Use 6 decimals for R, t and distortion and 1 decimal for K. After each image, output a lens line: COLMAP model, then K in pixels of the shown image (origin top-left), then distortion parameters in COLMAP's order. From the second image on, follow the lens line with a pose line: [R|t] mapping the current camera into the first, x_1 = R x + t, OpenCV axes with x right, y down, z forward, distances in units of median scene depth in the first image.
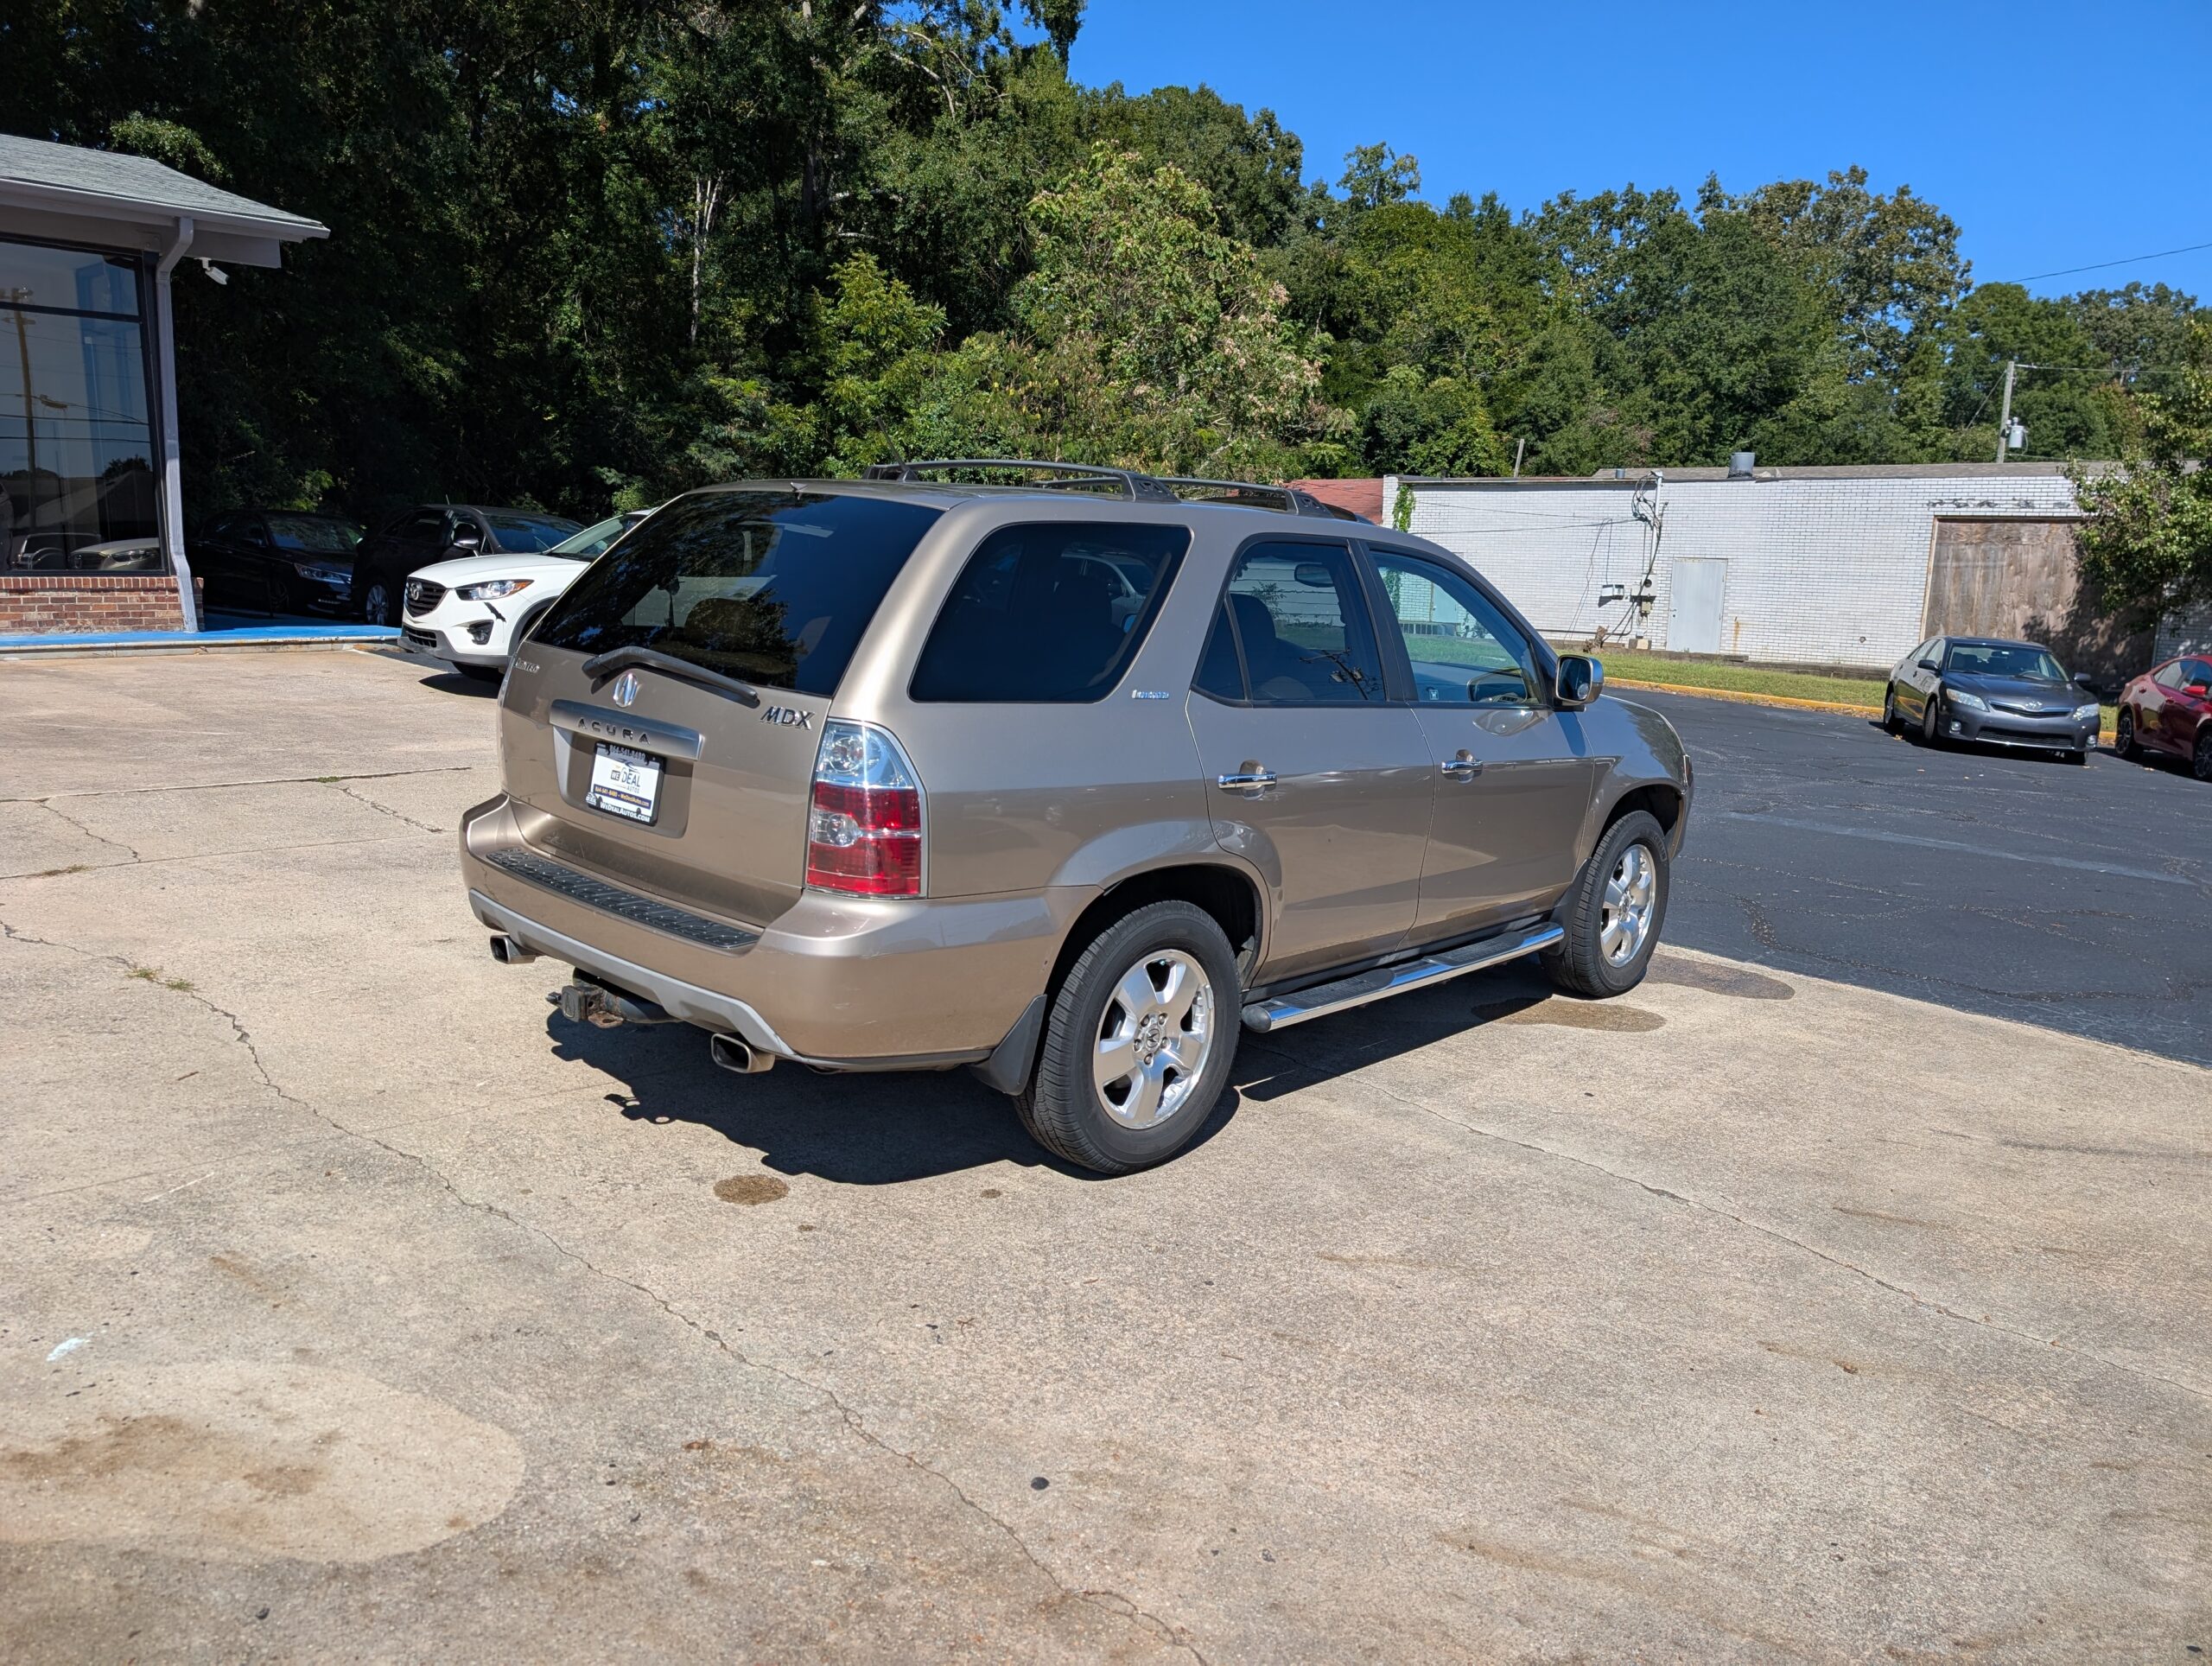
lens RADIAL K [[1593.0, 0, 1088.0], [0, 1593.0, 842.3], [0, 0, 1]] dist [0.013401, -0.006697]
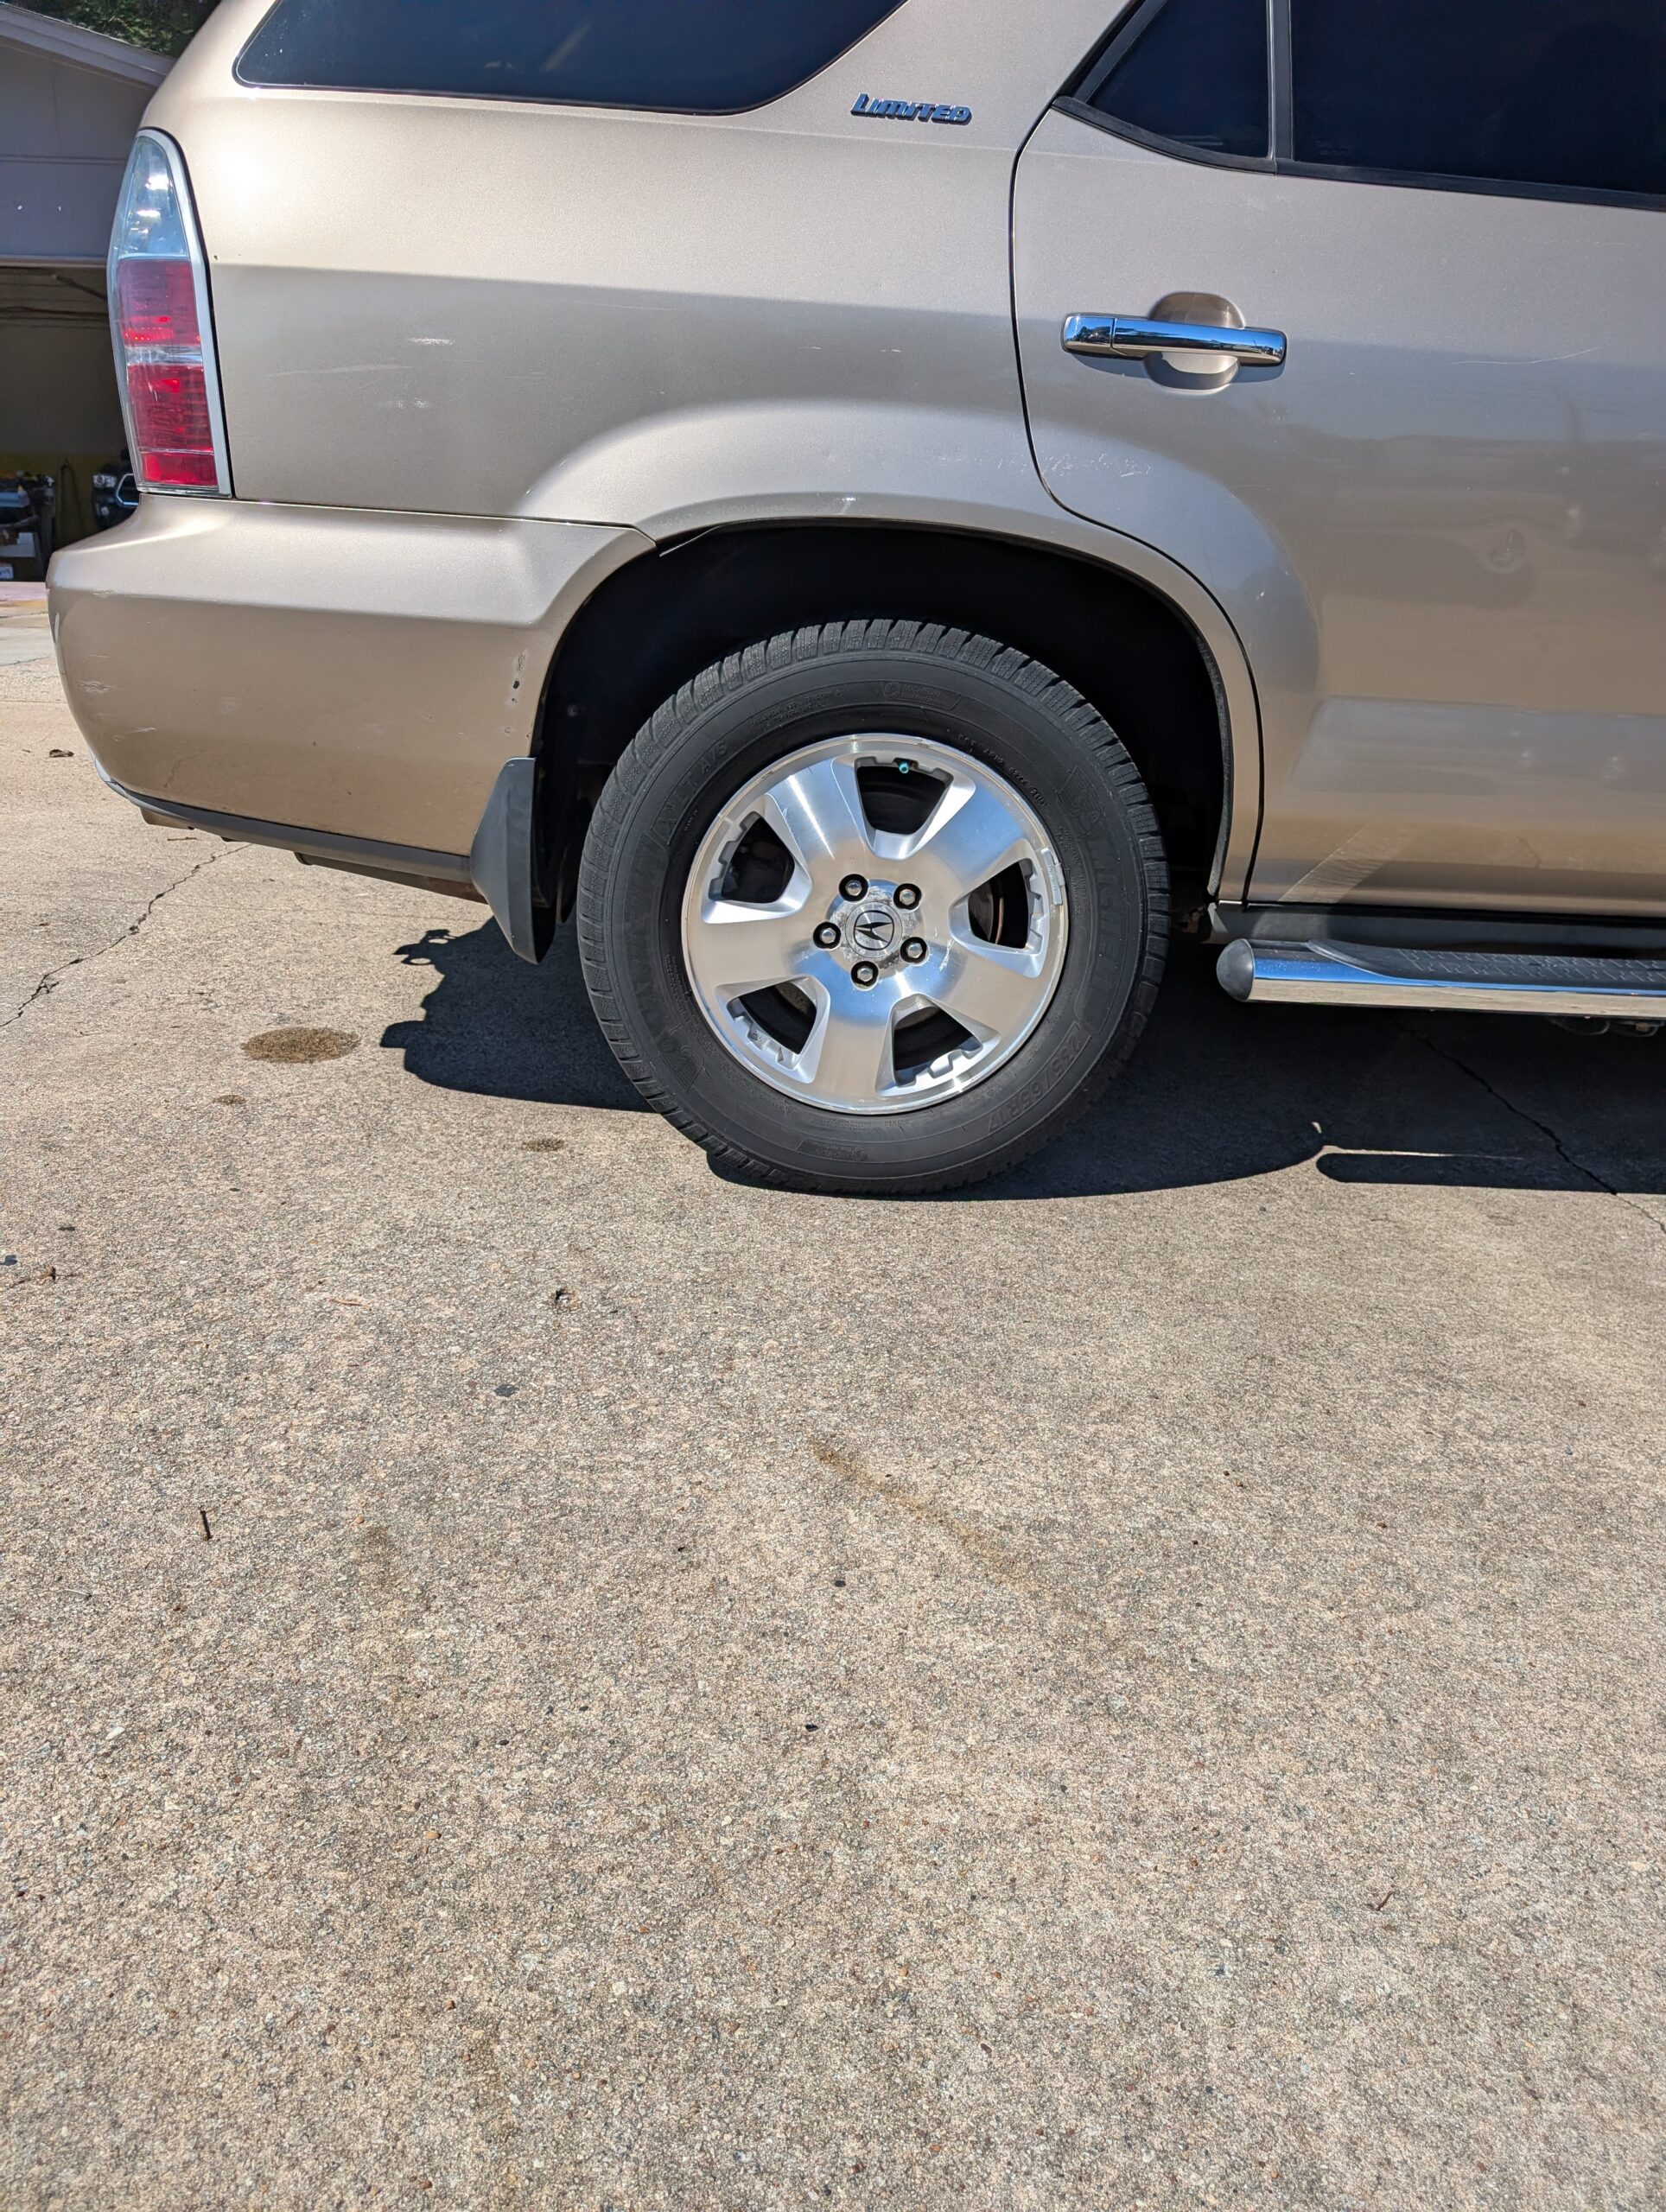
lens RADIAL K [[1607.7, 0, 839.1], [0, 1607.7, 1124.9], [0, 0, 1]] dist [0.010205, -0.005675]
pose [[0.701156, 0.227802, -0.675638, 0.051121], [-0.140296, 0.973142, 0.182515, 0.012966], [0.699069, -0.033182, 0.714284, 0.088926]]
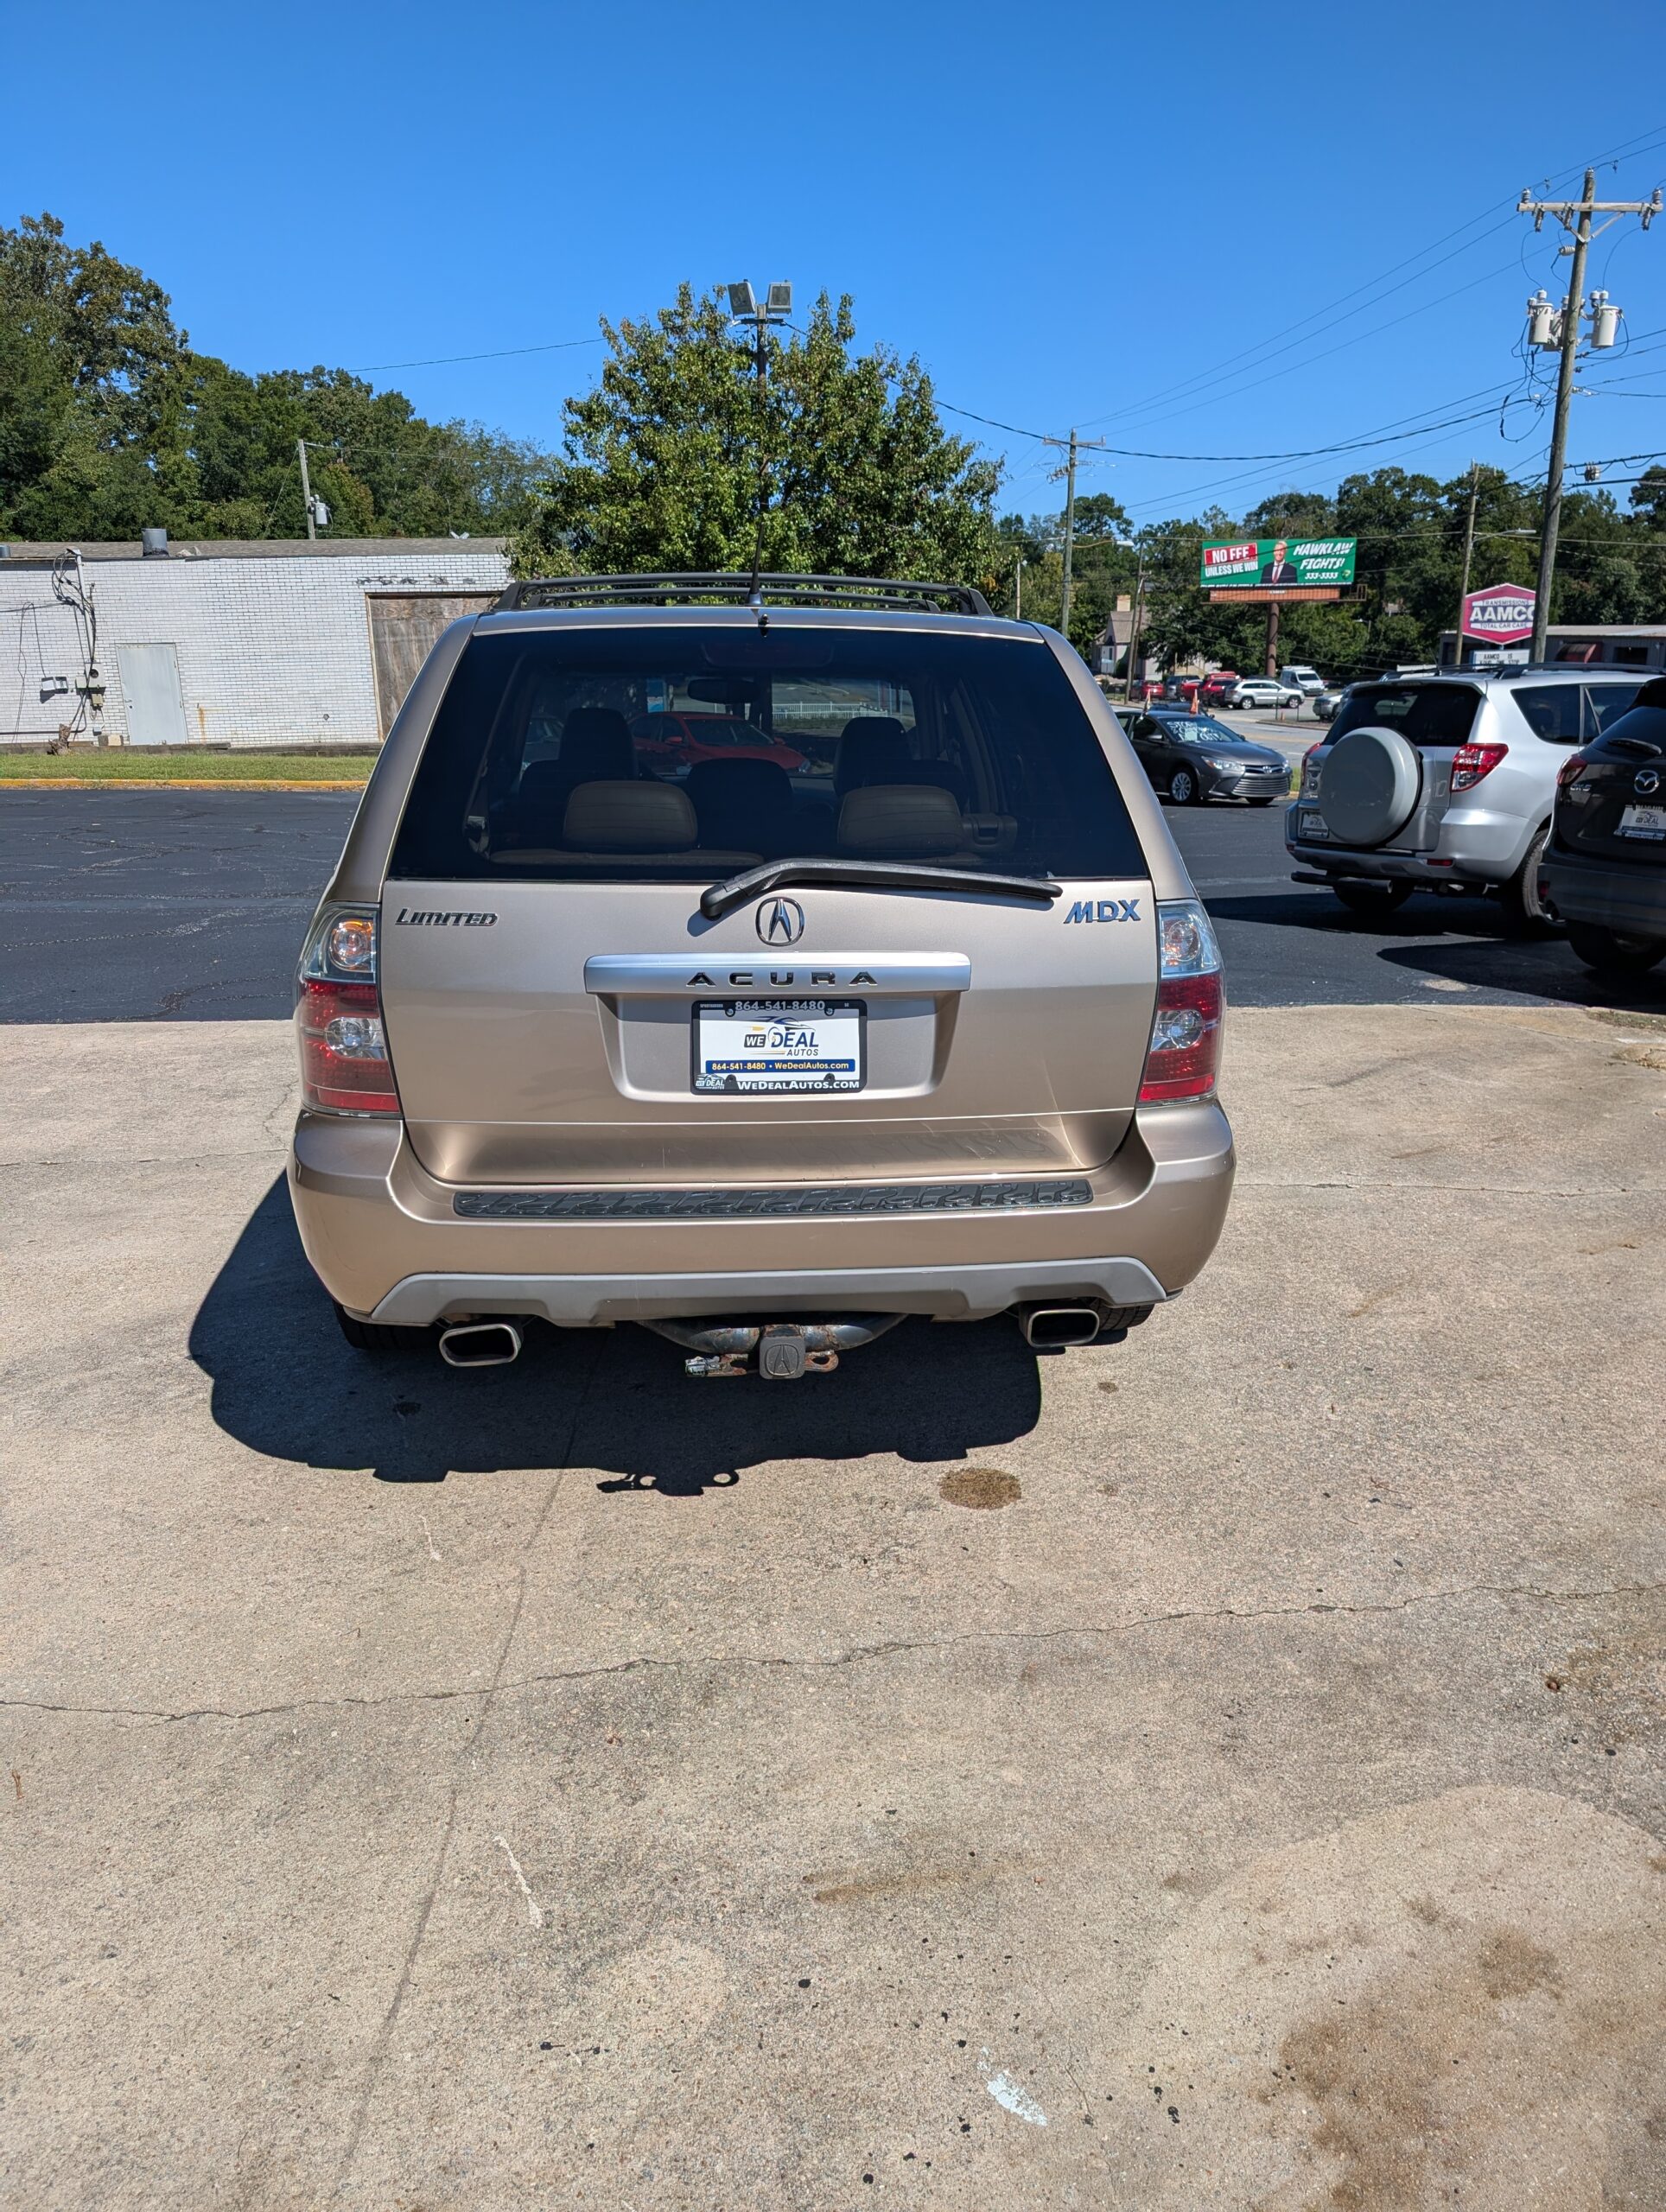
lens RADIAL K [[1590.7, 0, 829.1], [0, 1590.7, 1103.5], [0, 0, 1]] dist [0.007876, -0.002237]
pose [[0.654238, -0.252182, 0.713006, -0.105025], [0.172687, 0.967676, 0.183802, -0.018626], [-0.736310, 0.002877, 0.676638, 0.064835]]
